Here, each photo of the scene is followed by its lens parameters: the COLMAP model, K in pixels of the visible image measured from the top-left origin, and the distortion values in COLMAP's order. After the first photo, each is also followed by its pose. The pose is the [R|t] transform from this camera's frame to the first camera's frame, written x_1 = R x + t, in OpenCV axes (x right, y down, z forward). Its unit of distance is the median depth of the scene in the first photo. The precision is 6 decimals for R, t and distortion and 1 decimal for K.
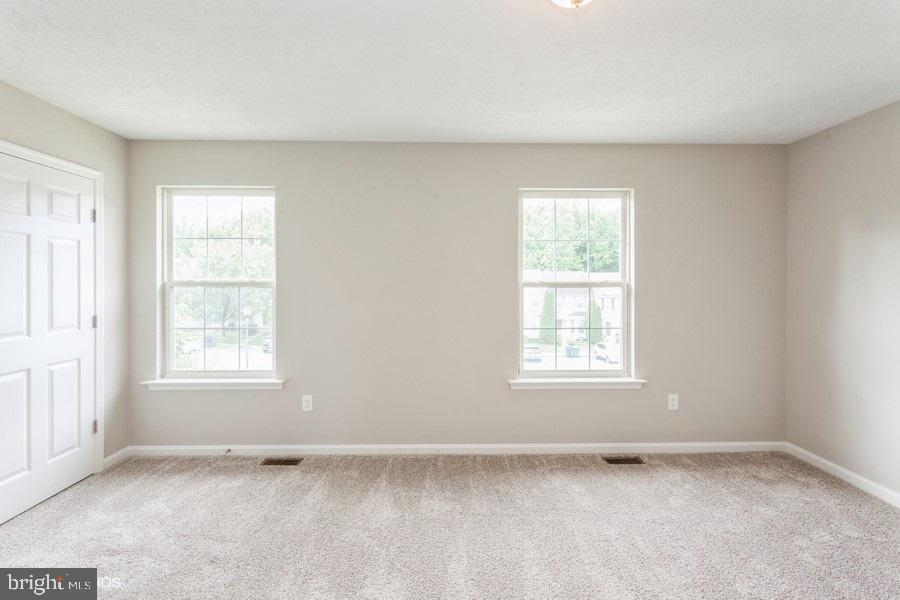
lens RADIAL K [[505.8, 0, 450.5], [0, 505.8, 283.4], [0, 0, 1]] dist [0.003540, 0.000404]
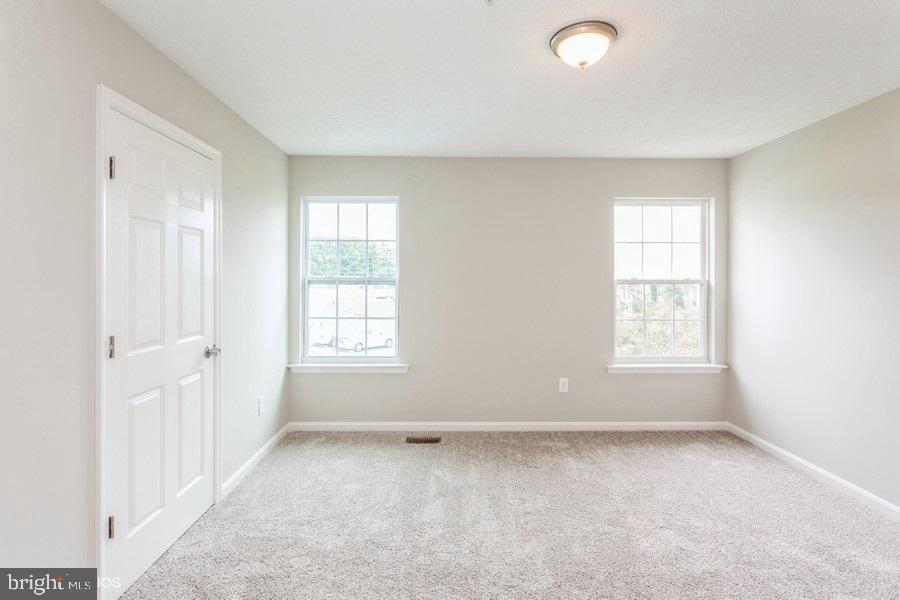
lens RADIAL K [[445.0, 0, 447.9], [0, 445.0, 279.8], [0, 0, 1]] dist [0.003333, 0.000933]
pose [[0.999986, 0.001295, -0.005161, -0.234220], [-0.001299, 0.999999, -0.000904, -0.000614], [0.005160, 0.000911, 0.999986, -0.005548]]
